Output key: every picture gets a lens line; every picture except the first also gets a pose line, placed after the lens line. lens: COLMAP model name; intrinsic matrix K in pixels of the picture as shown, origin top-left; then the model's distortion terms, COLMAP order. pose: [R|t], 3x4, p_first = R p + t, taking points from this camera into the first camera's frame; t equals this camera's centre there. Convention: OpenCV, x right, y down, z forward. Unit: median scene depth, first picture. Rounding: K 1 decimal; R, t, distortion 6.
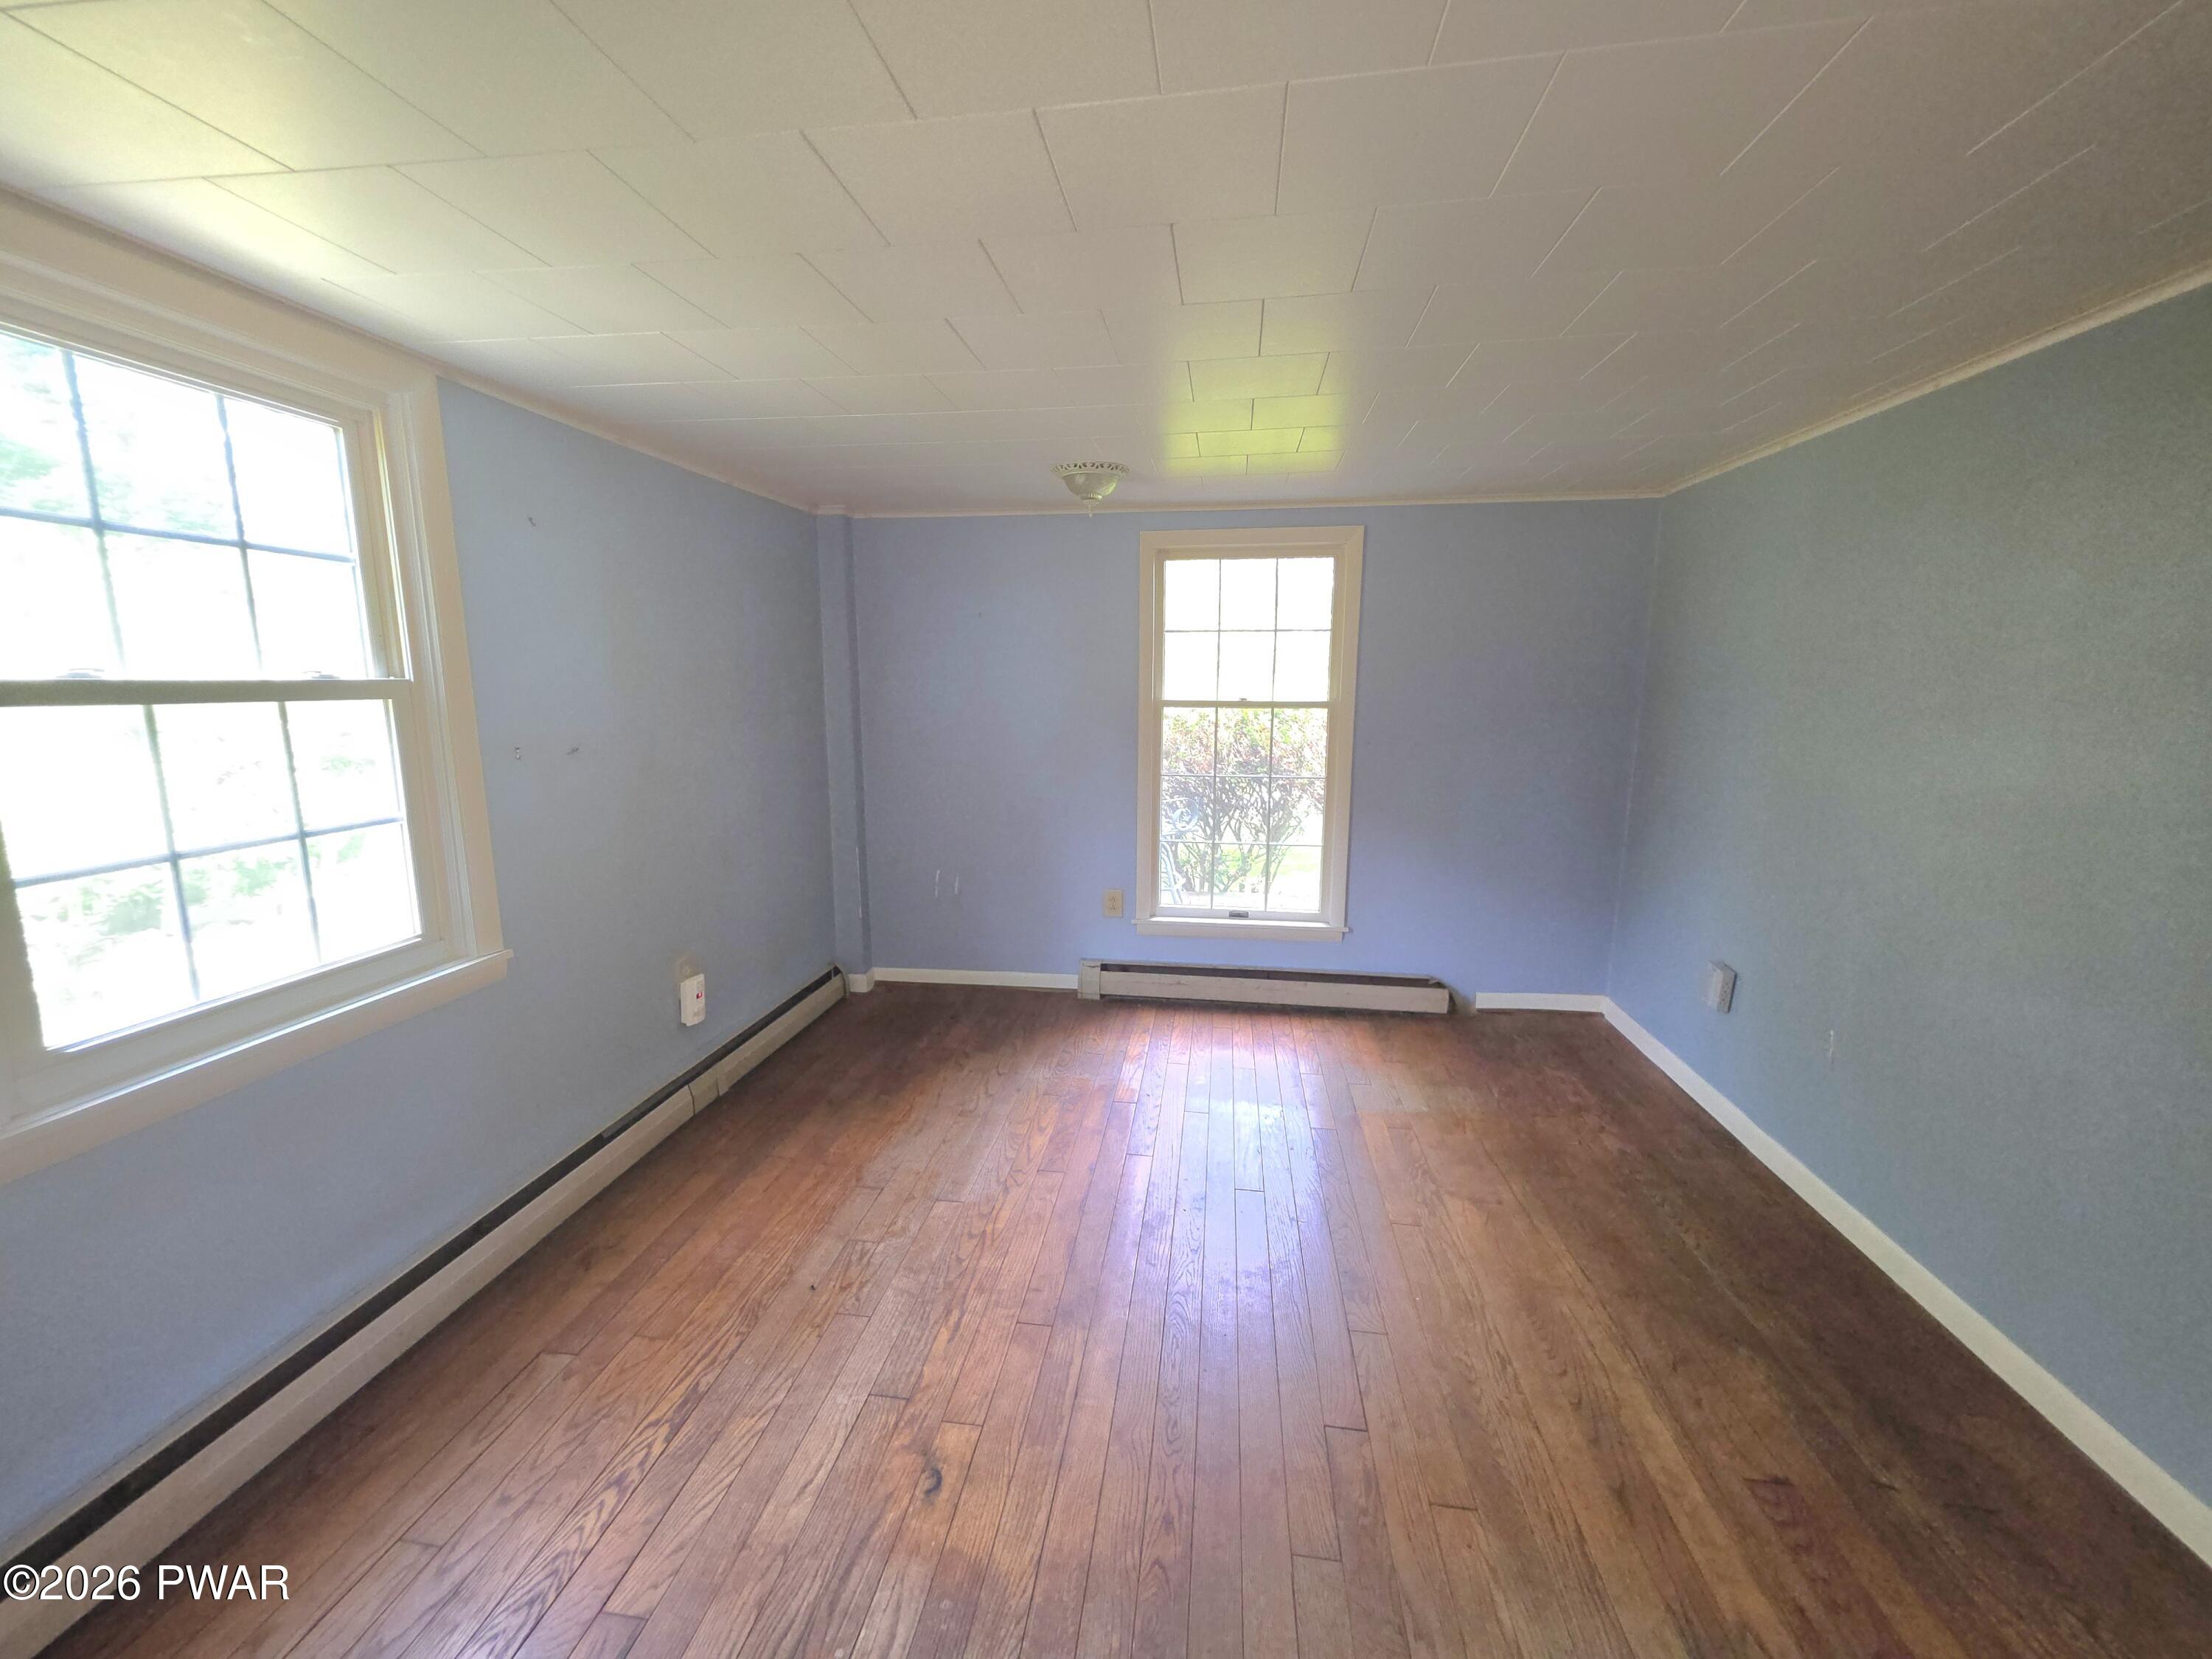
lens RADIAL K [[887.2, 0, 1105.1], [0, 887.2, 826.9], [0, 0, 1]] dist [0.001068, -0.000112]
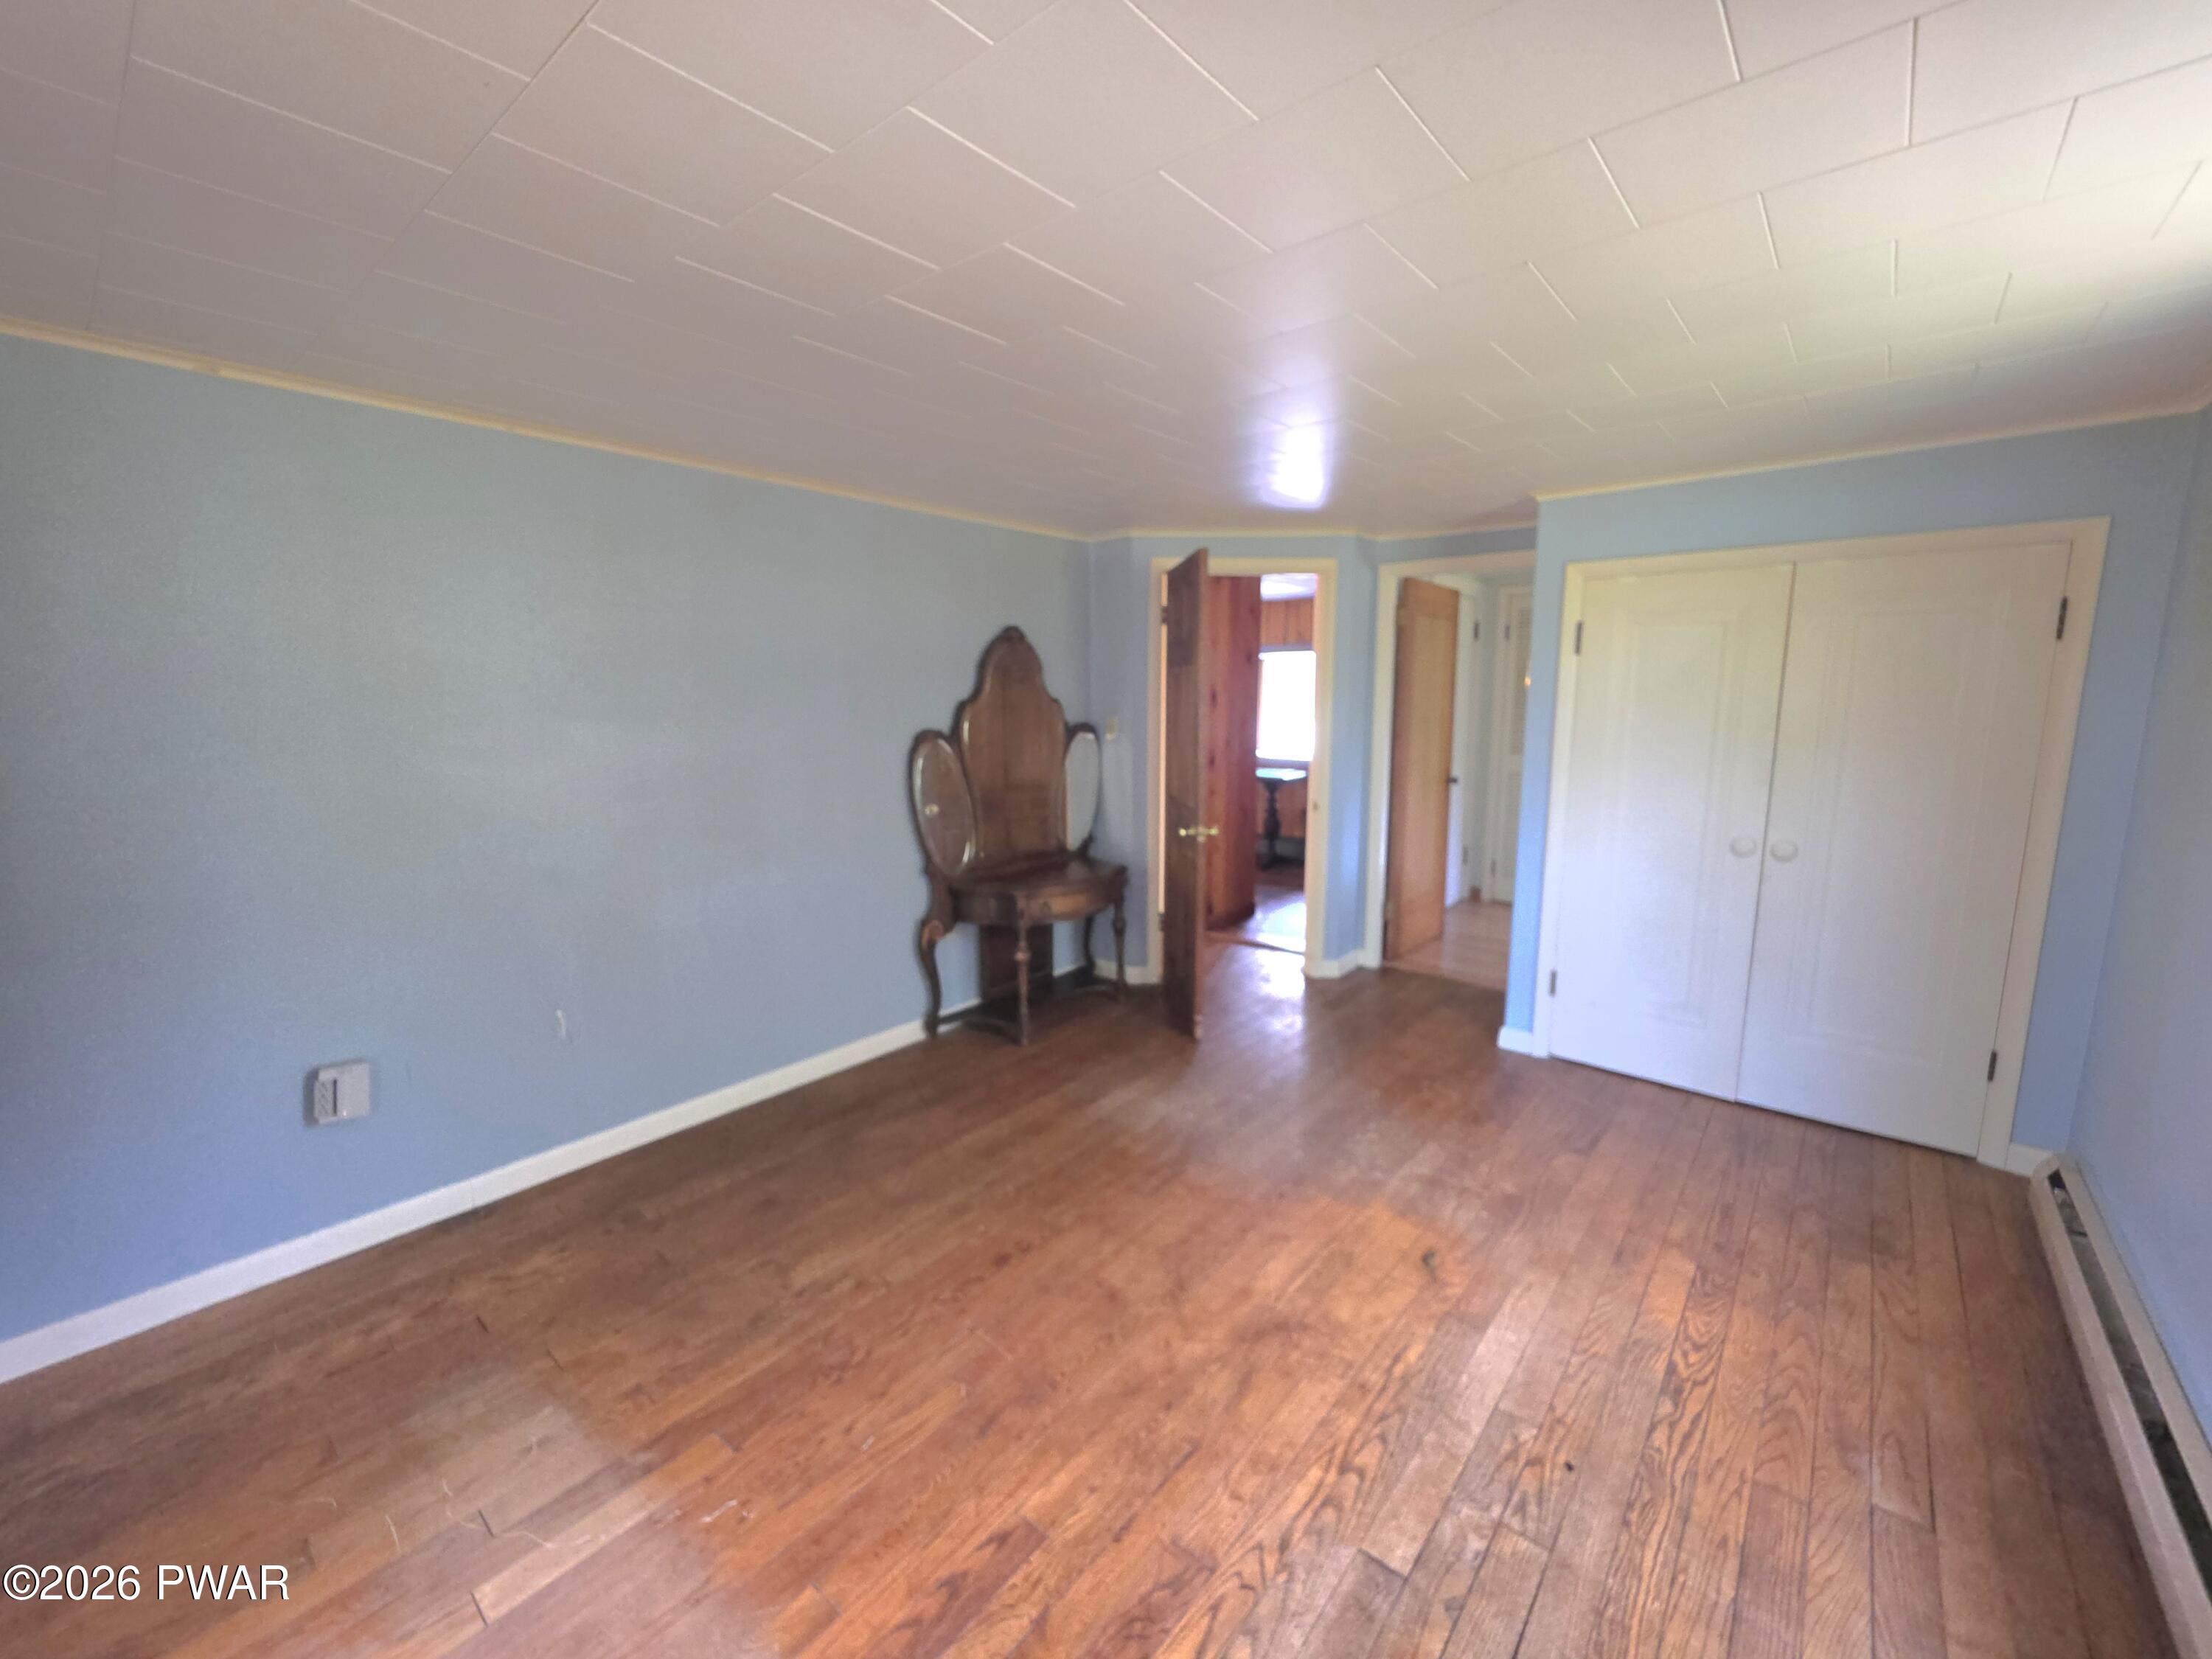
lens RADIAL K [[887.2, 0, 1105.8], [0, 887.2, 825.8], [0, 0, 1]] dist [0.001068, -0.000112]
pose [[-0.844379, -0.085919, 0.528812, -0.186643], [0.090174, 0.950182, 0.298366, -0.156032], [-0.528103, 0.299619, -0.794566, 0.913974]]
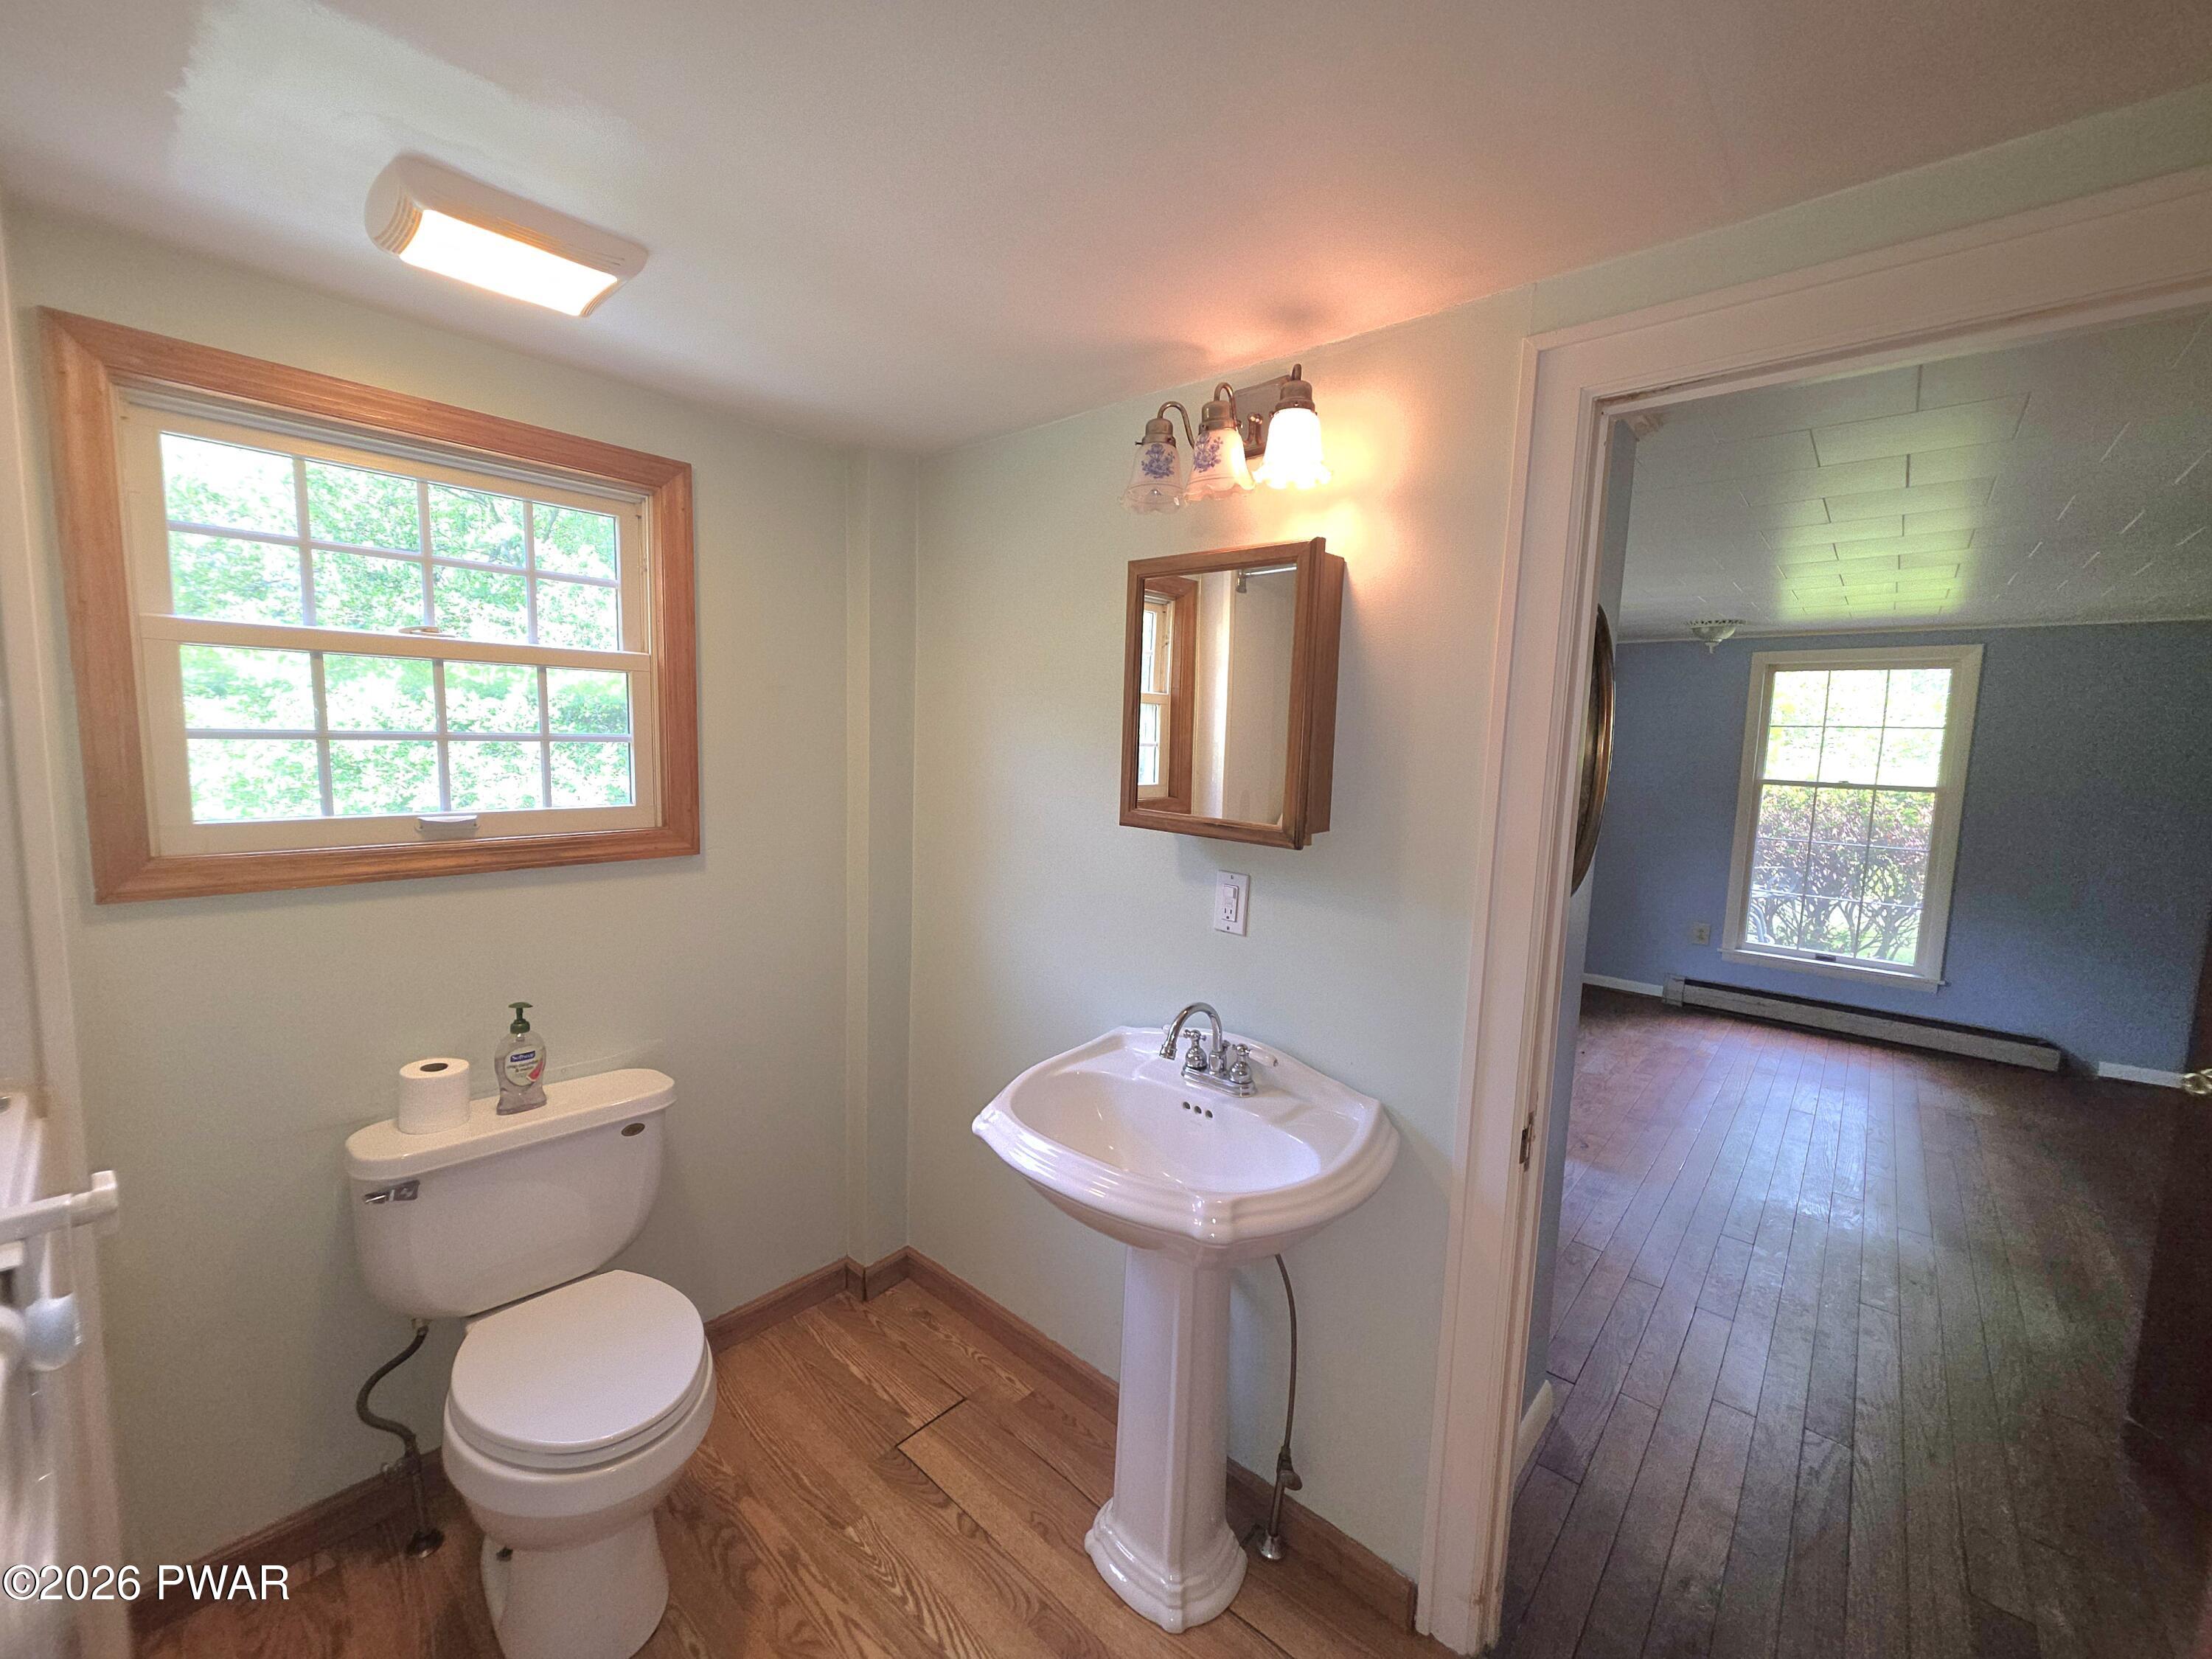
lens RADIAL K [[887.2, 0, 1093.8], [0, 887.2, 825.4], [0, 0, 1]] dist [0.001068, -0.000112]
pose [[0.830419, 0.078212, -0.551623, -0.025905], [-0.116392, 0.992605, -0.034482, 0.082492], [0.544846, 0.092839, 0.833381, -0.609371]]
